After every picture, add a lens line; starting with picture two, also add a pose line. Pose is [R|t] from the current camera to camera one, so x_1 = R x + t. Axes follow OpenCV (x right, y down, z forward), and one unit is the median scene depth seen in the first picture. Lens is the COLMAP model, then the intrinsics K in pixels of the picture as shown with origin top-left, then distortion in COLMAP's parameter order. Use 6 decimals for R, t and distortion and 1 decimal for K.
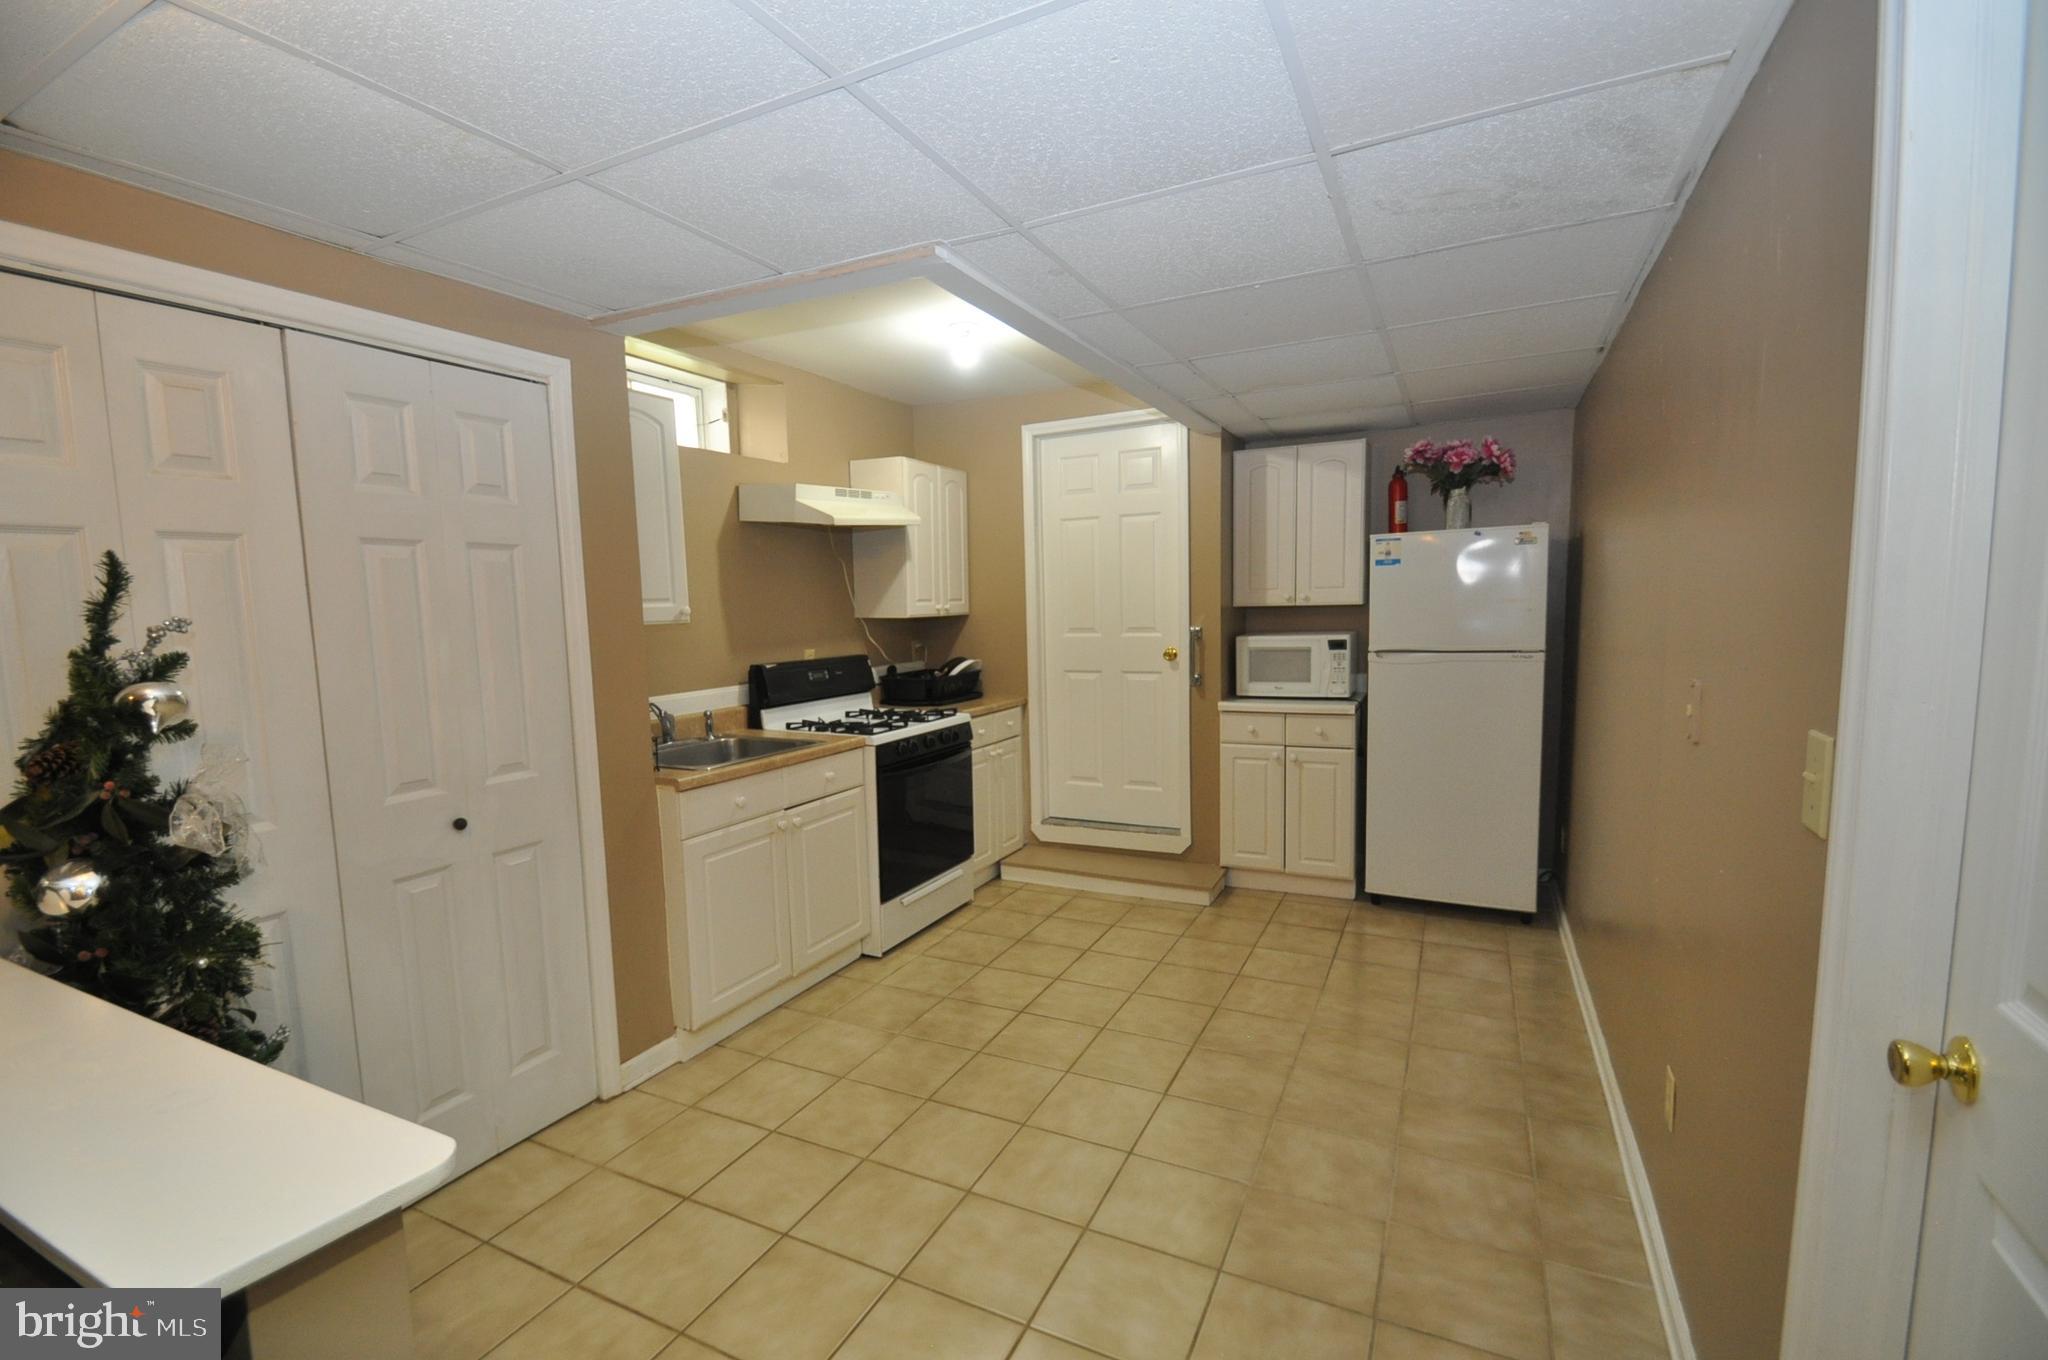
lens RADIAL K [[891.4, 0, 1018.9], [0, 891.4, 686.0], [0, 0, 1]] dist [0.005211, -0.011649]
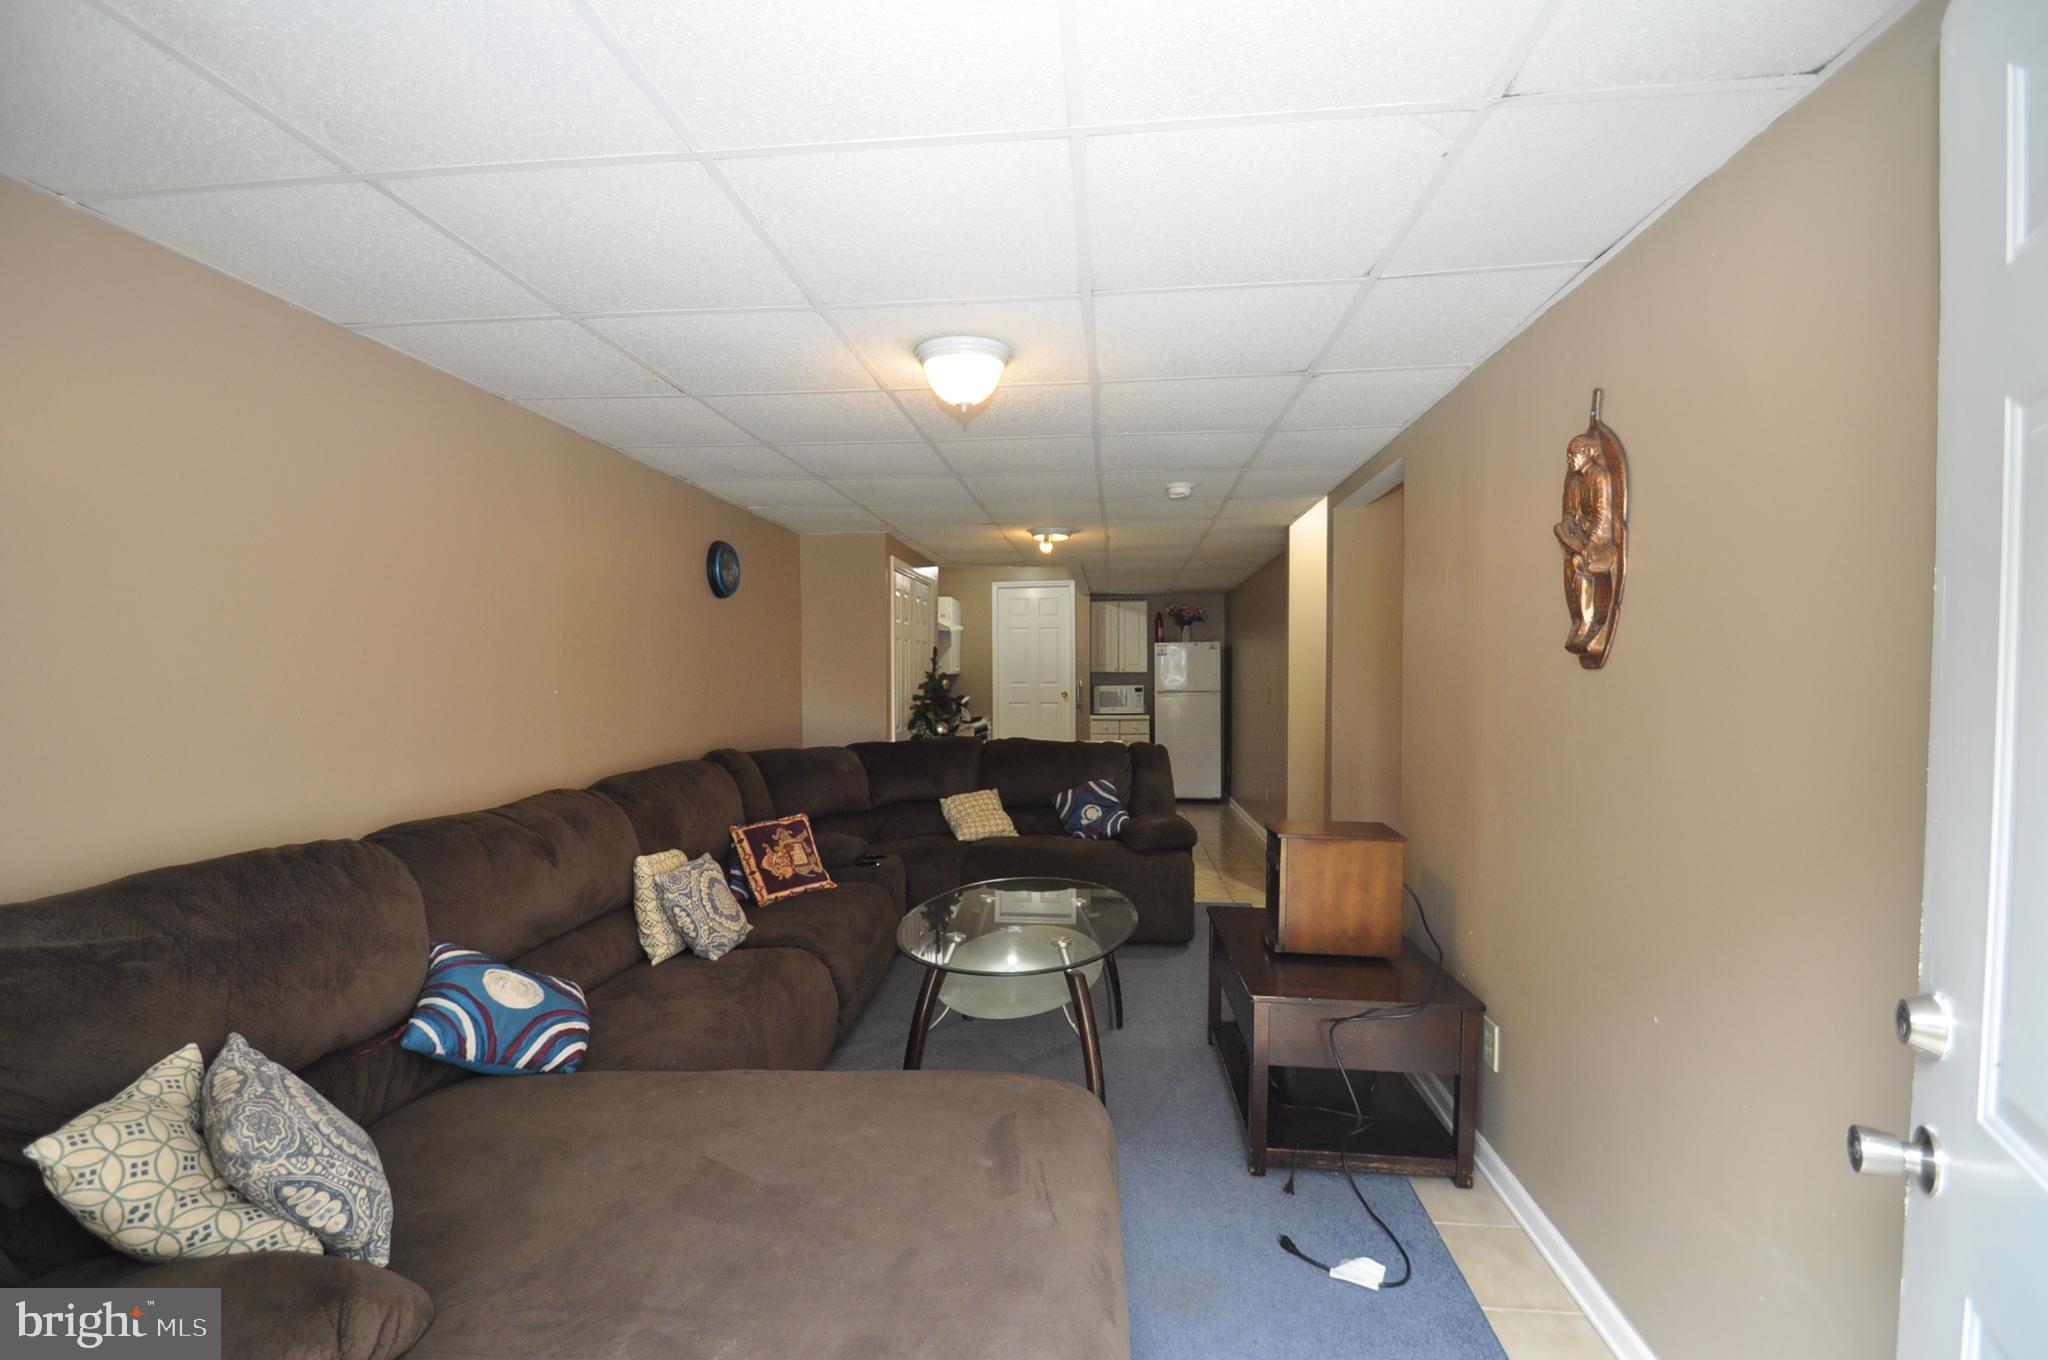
lens RADIAL K [[891.4, 0, 1026.3], [0, 891.4, 680.6], [0, 0, 1]] dist [0.005211, -0.011649]
pose [[0.931132, 0.017480, 0.364263, -0.729494], [0.016420, 0.995828, -0.089761, 0.128374], [-0.364312, 0.089560, 0.926960, -0.989131]]
